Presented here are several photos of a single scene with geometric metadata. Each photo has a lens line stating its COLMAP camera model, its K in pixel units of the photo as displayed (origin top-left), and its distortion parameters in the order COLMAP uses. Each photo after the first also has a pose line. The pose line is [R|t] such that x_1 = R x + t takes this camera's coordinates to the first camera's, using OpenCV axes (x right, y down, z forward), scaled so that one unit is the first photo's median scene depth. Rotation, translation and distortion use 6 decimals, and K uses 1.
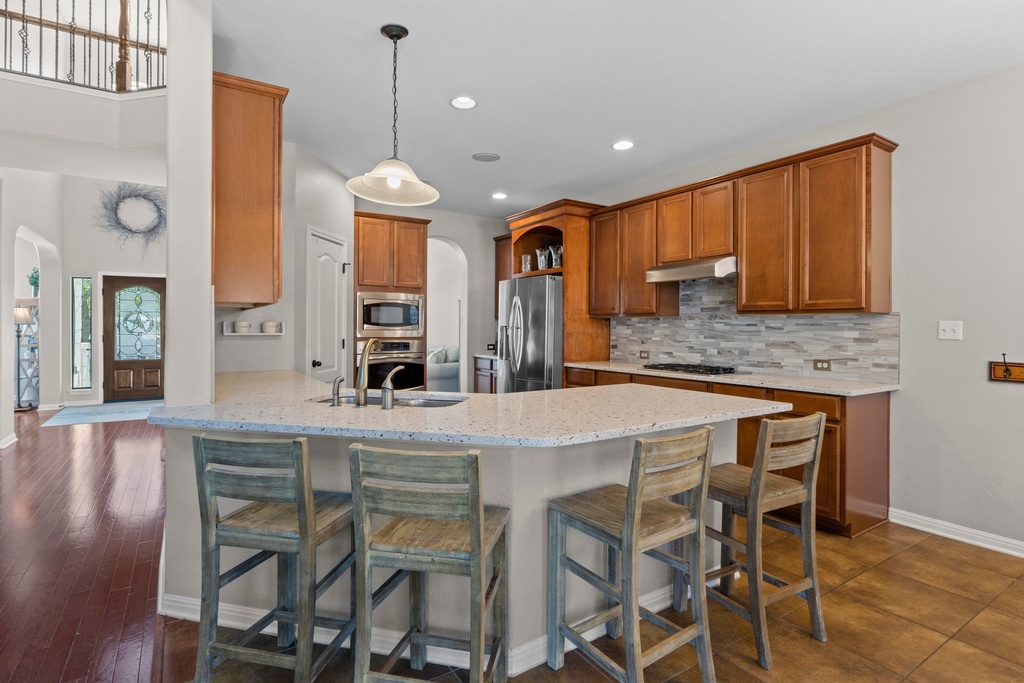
lens RADIAL K [[510.4, 0, 507.8], [0, 510.4, 328.6], [0, 0, 1]] dist [-0.004661, -0.000494]
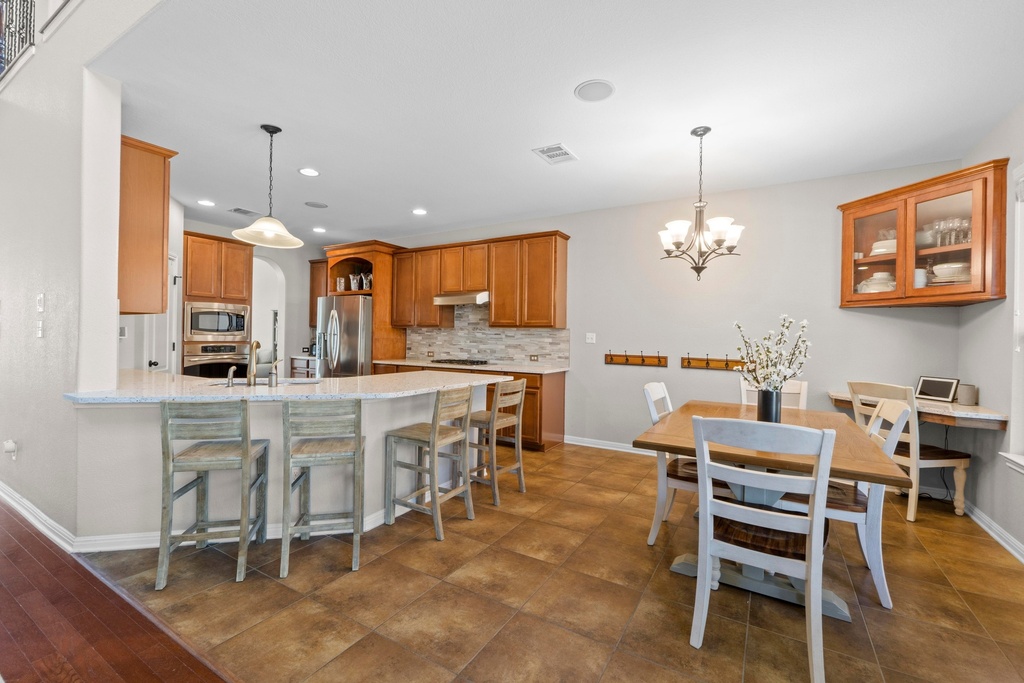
lens RADIAL K [[438.3, 0, 510.2], [0, 438.3, 337.5], [0, 0, 1]] dist [-0.000927, -0.000014]
pose [[0.896455, 0.008346, 0.443056, -0.117823], [-0.009769, 0.999952, 0.000928, 0.001809], [-0.443027, -0.005160, 0.896493, -0.308791]]
